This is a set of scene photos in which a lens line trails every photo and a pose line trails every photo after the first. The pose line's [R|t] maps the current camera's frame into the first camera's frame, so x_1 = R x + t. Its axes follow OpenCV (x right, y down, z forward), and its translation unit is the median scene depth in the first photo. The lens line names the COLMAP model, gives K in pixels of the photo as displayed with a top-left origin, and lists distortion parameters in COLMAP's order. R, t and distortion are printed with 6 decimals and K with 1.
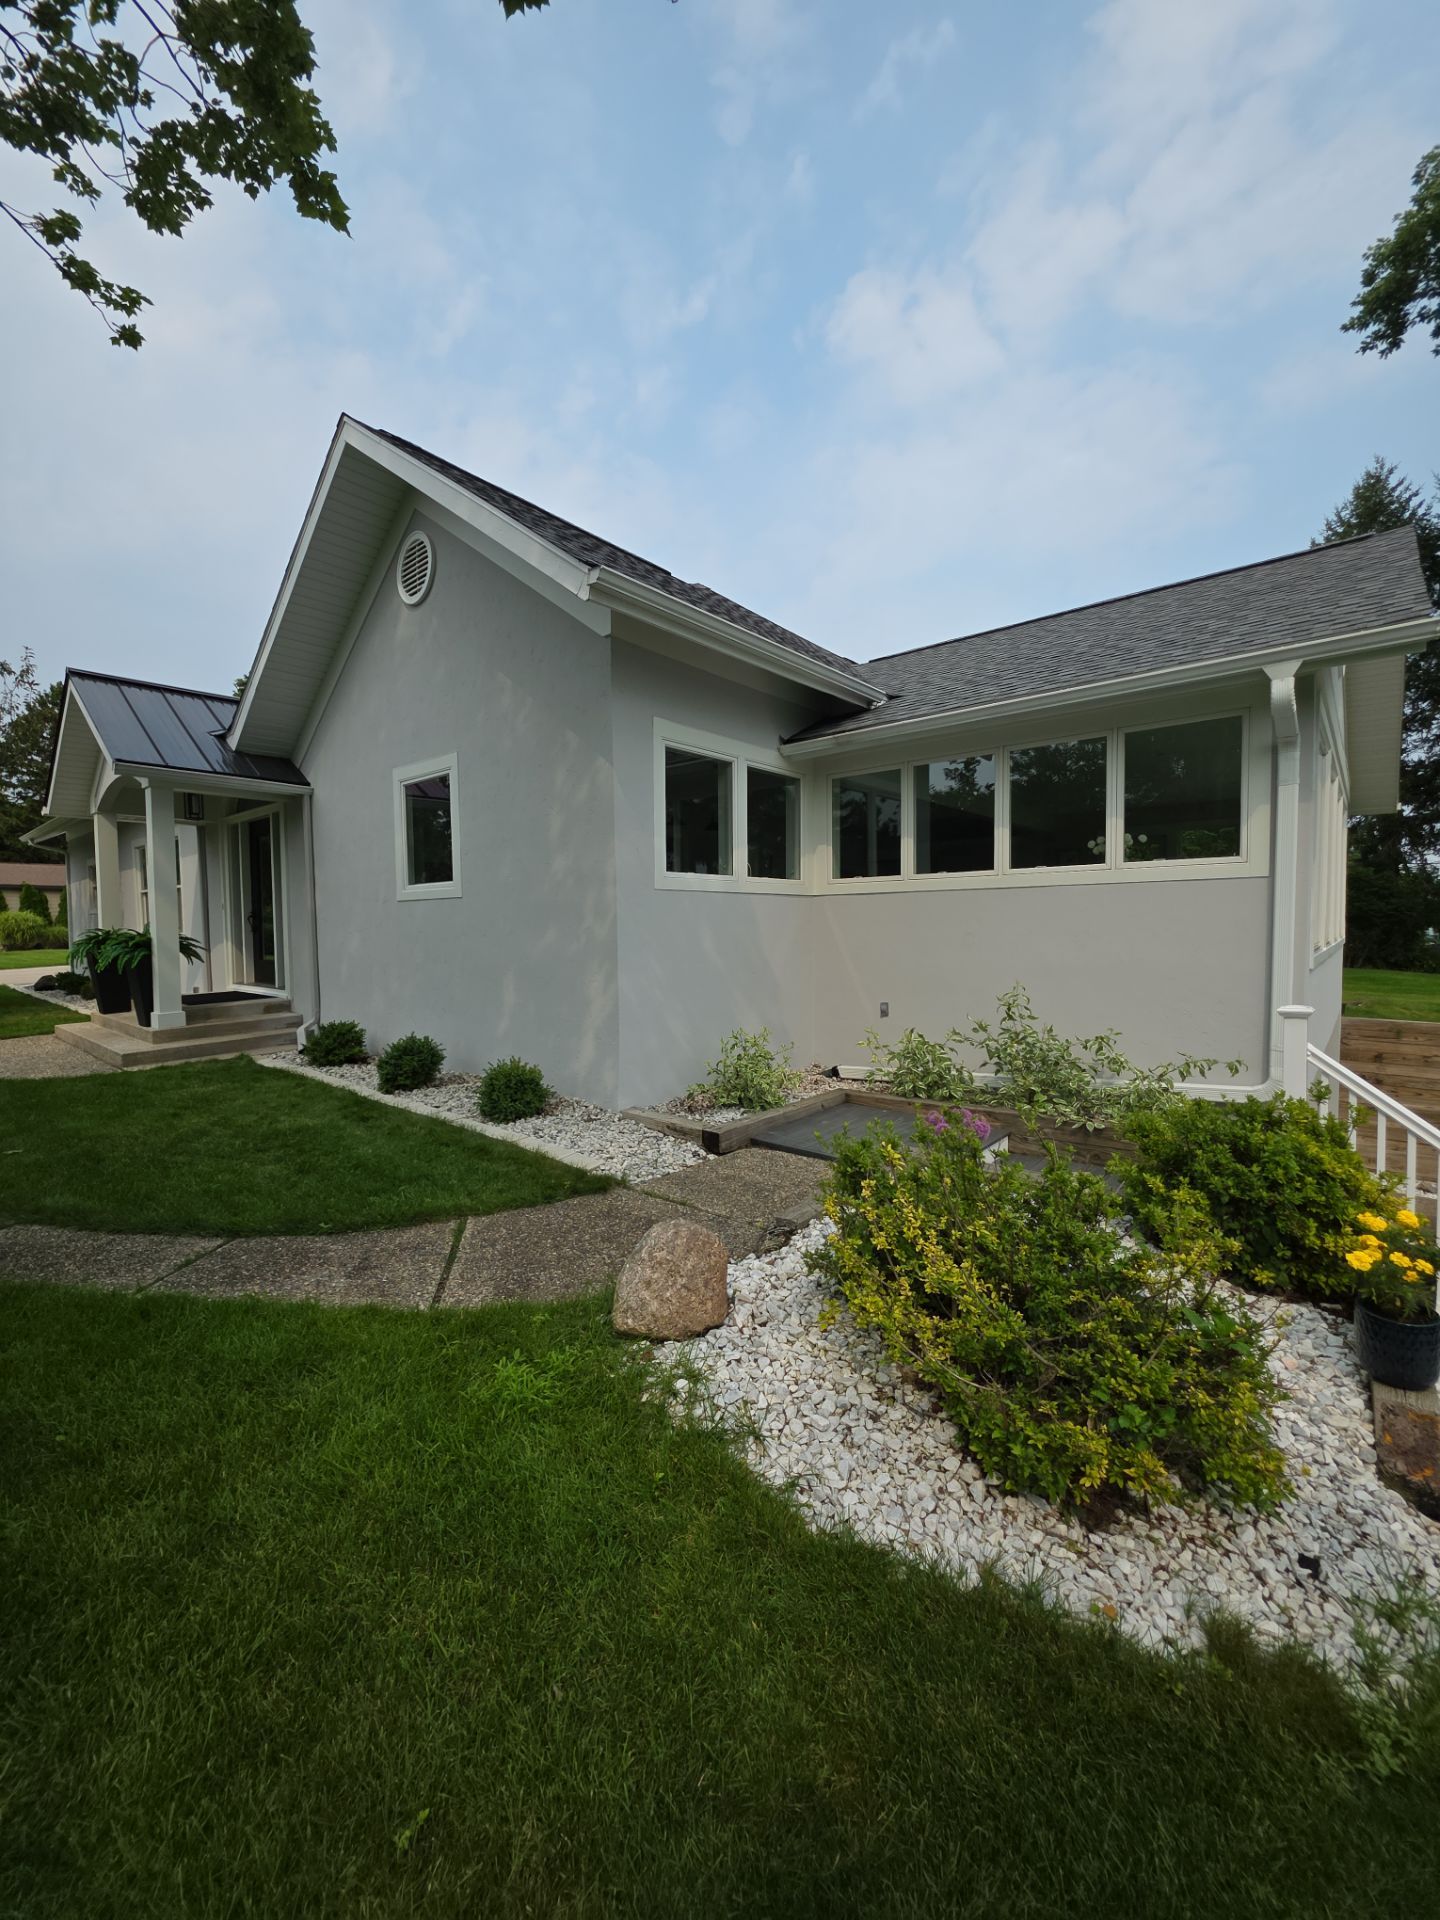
lens RADIAL K [[749.0, 0, 720.0], [0, 749.0, 960.0], [0, 0, 1]] dist [-0.000591, -0.007701]
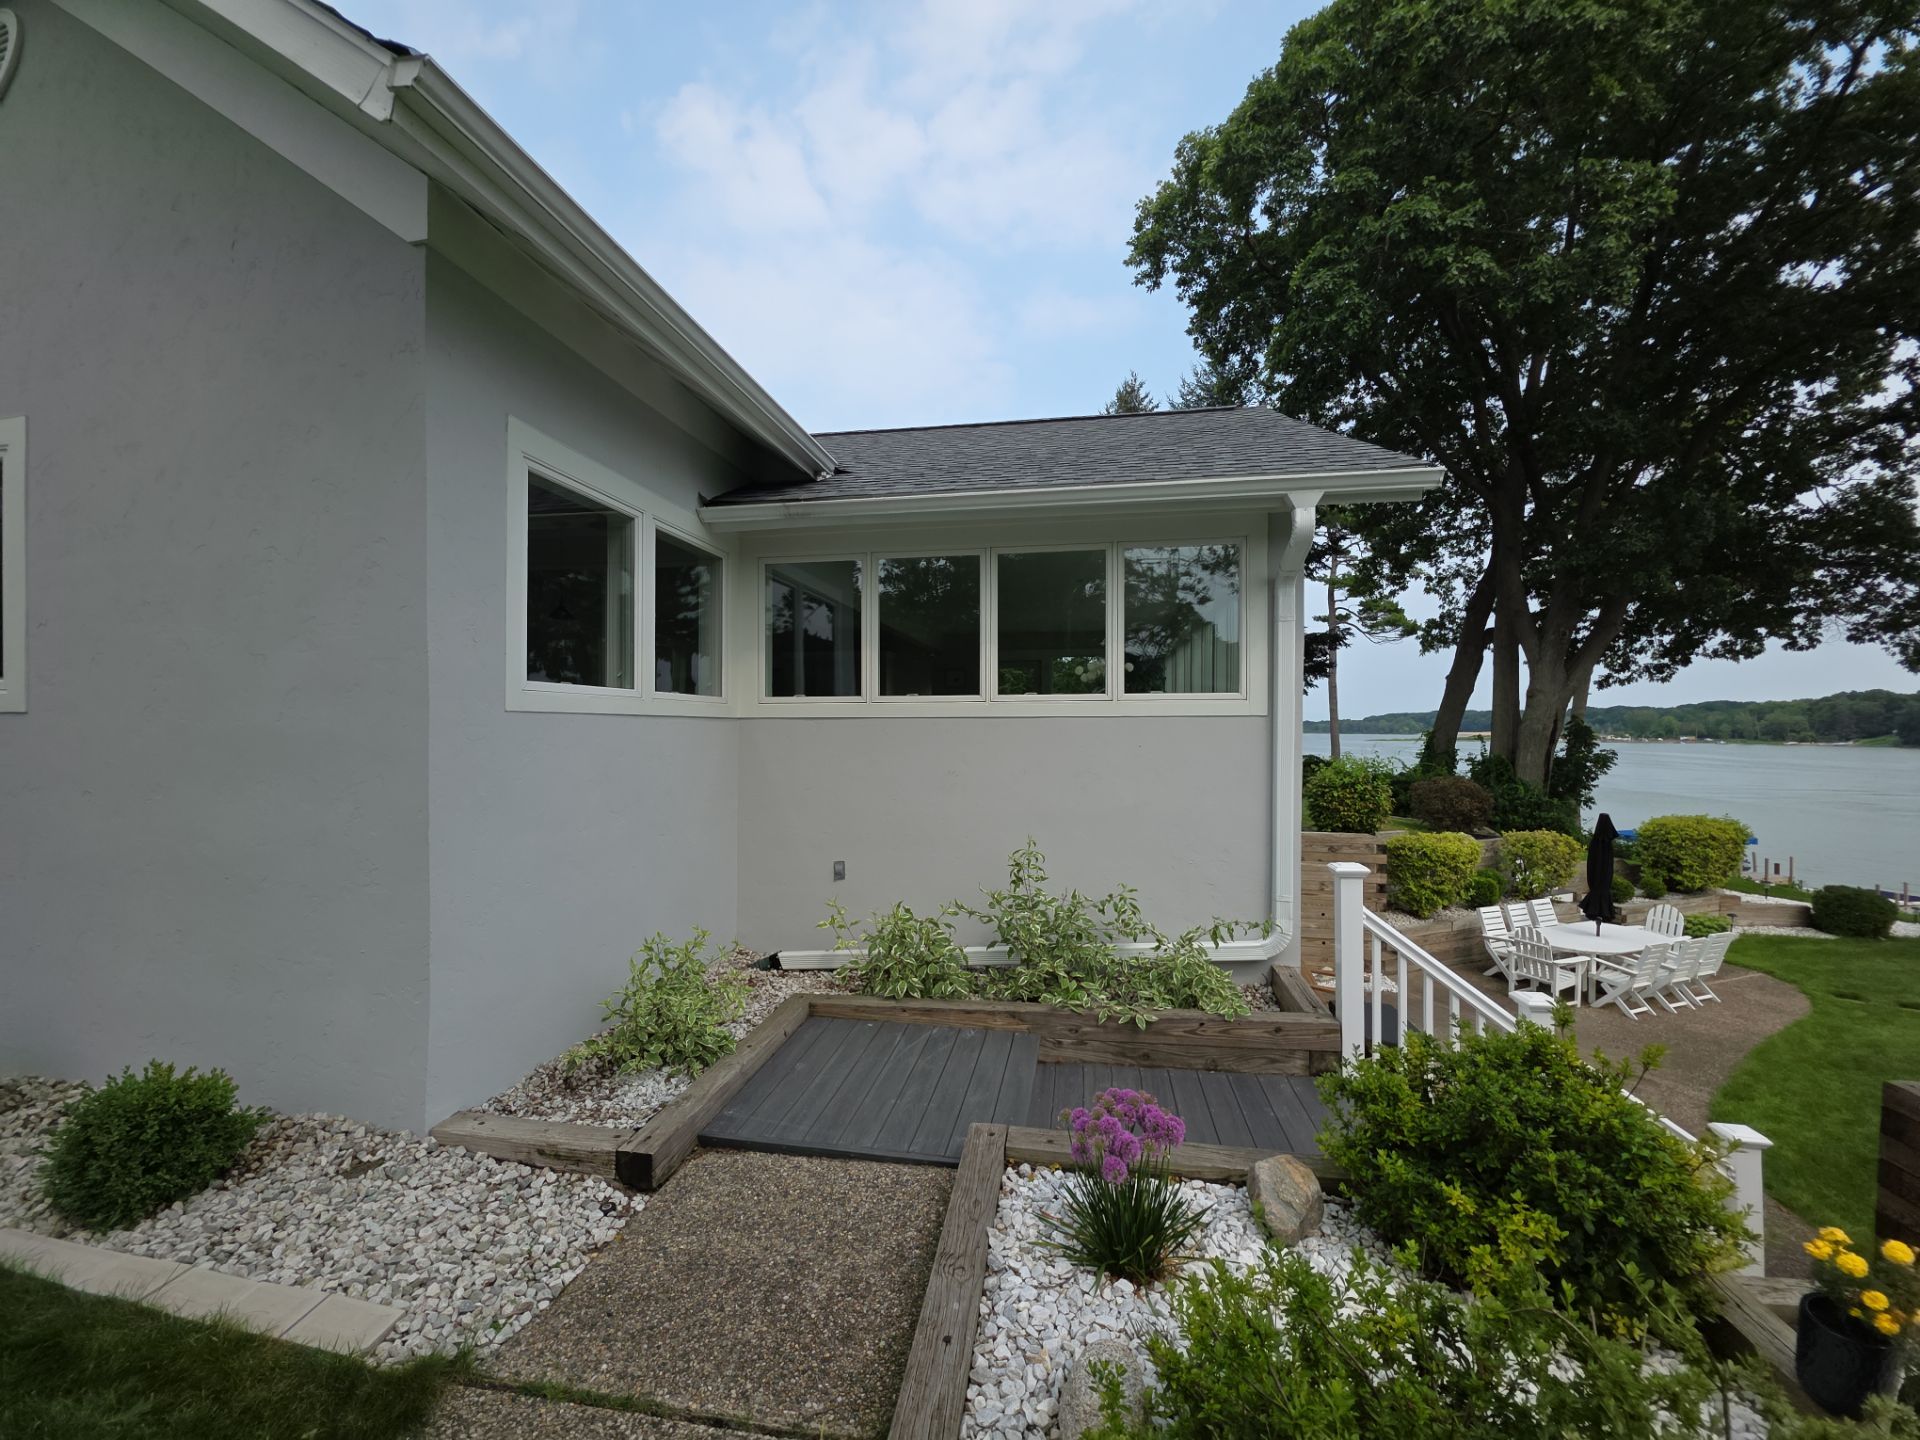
lens RADIAL K [[748.8, 0, 955.7], [0, 748.8, 722.4], [0, 0, 1]] dist [-0.016136, 0.000312]
pose [[0.862119, 0.013553, 0.506524, -0.074334], [0.016119, 0.998403, -0.054148, -0.046384], [-0.506449, 0.054847, 0.860524, 0.318755]]
